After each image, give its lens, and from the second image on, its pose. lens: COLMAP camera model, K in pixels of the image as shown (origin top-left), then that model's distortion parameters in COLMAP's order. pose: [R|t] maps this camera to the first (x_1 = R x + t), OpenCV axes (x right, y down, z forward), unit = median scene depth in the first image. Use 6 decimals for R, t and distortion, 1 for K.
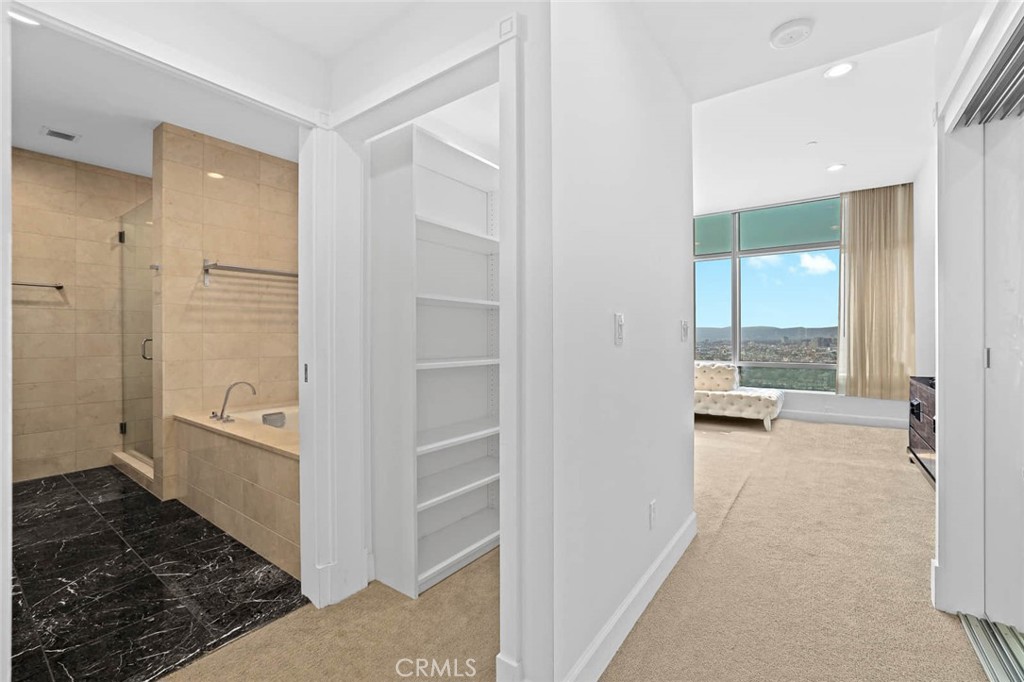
lens RADIAL K [[456.5, 0, 511.2], [0, 456.5, 336.8], [0, 0, 1]] dist [0.018940, 0.000370]
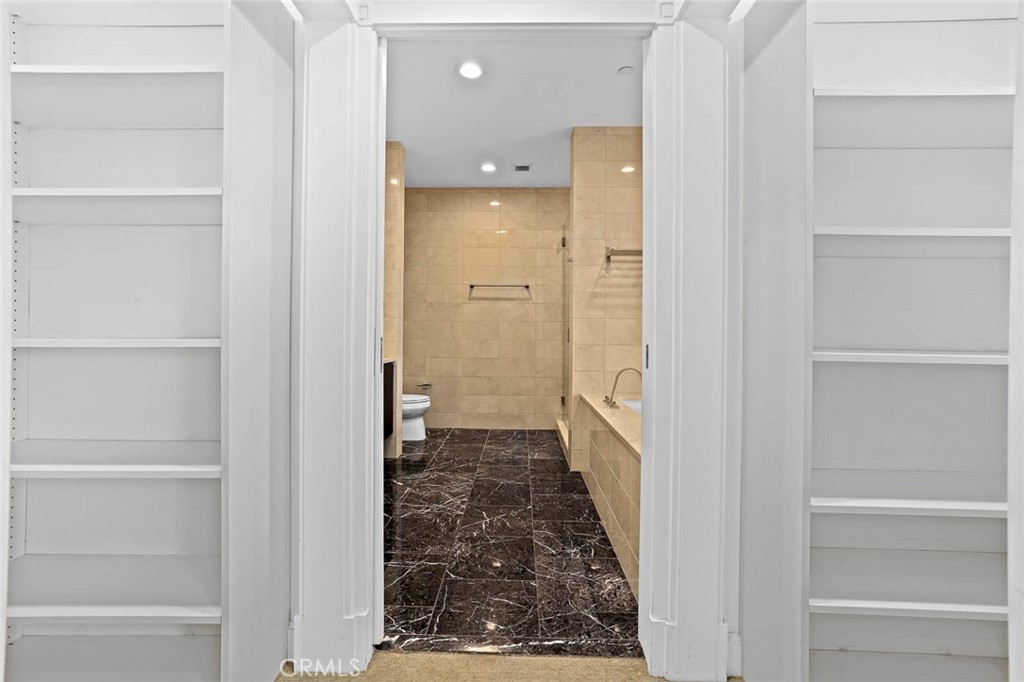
lens RADIAL K [[438.6, 0, 511.9], [0, 438.6, 334.9], [0, 0, 1]] dist [-0.003477, -0.000133]
pose [[0.575173, 0.006193, -0.818008, 0.020072], [-0.010559, 0.999944, 0.000145, 0.035611], [0.817963, 0.008554, 0.575207, 0.309469]]
